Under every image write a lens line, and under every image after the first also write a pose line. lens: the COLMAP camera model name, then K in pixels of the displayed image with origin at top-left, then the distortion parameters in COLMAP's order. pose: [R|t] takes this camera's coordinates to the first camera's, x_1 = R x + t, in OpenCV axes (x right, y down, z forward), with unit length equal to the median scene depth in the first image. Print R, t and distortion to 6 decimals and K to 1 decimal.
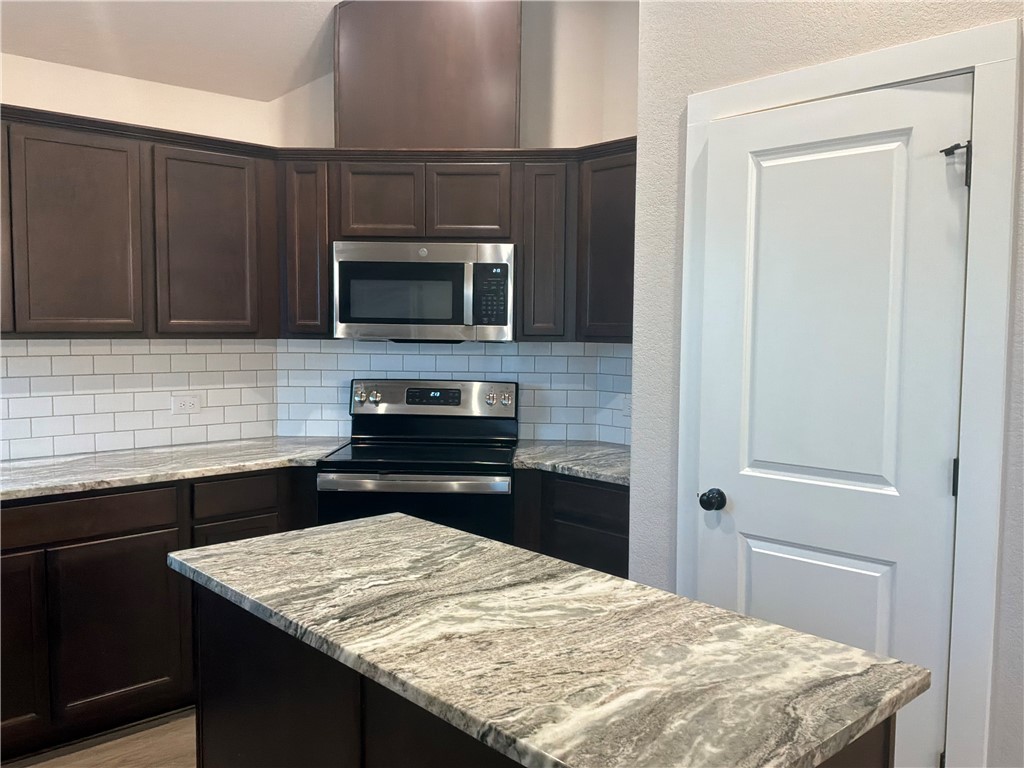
lens RADIAL K [[841.2, 0, 512.0], [0, 841.2, 384.0], [0, 0, 1]] dist [0.136336, -0.266617]
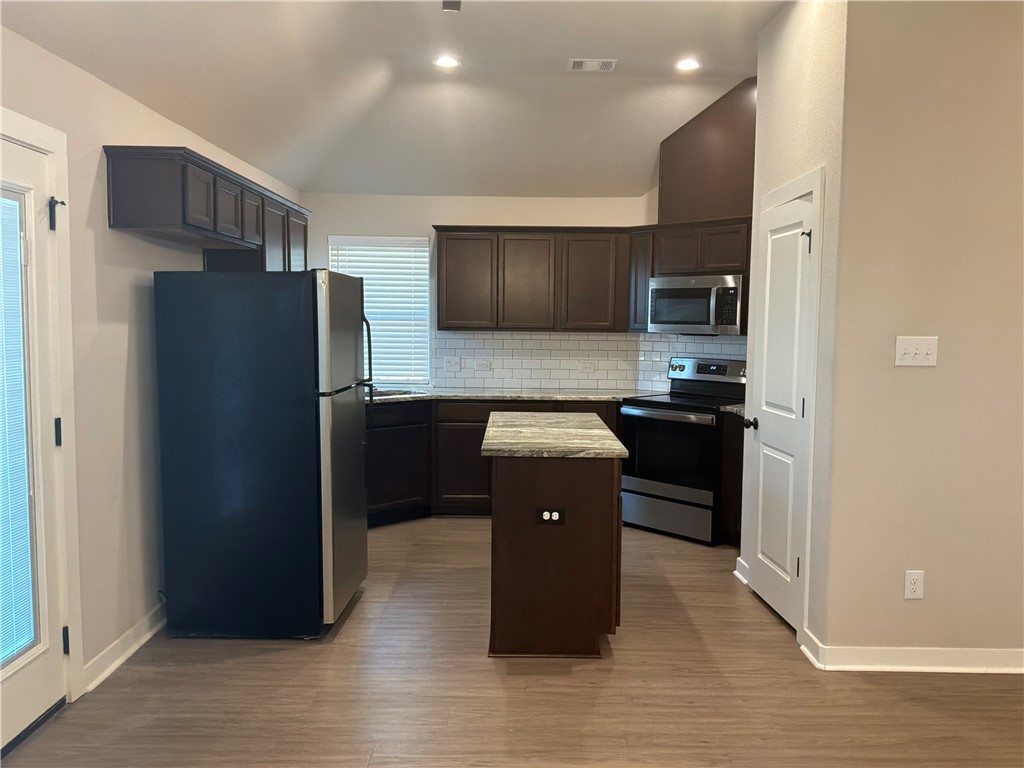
lens RADIAL K [[841.2, 0, 512.0], [0, 841.2, 384.0], [0, 0, 1]] dist [0.136336, -0.266617]
pose [[0.733202, 0.053196, -0.677927, 1.354430], [-0.051834, 0.998407, 0.022285, 0.049625], [0.678032, 0.018800, 0.734792, -0.836888]]
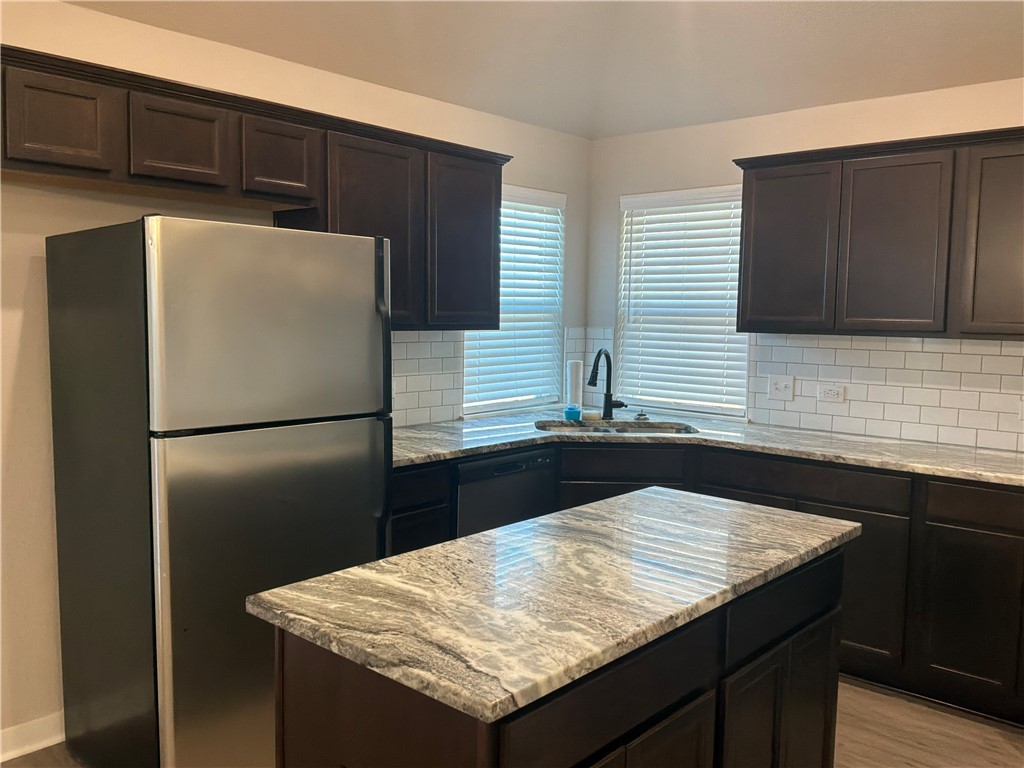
lens RADIAL K [[841.2, 0, 512.0], [0, 841.2, 384.0], [0, 0, 1]] dist [0.136336, -0.266617]
pose [[0.095502, 0.079669, -0.992236, 0.893265], [-0.084908, 0.993811, 0.071623, -0.044017], [0.991801, 0.077409, 0.101676, 0.597236]]
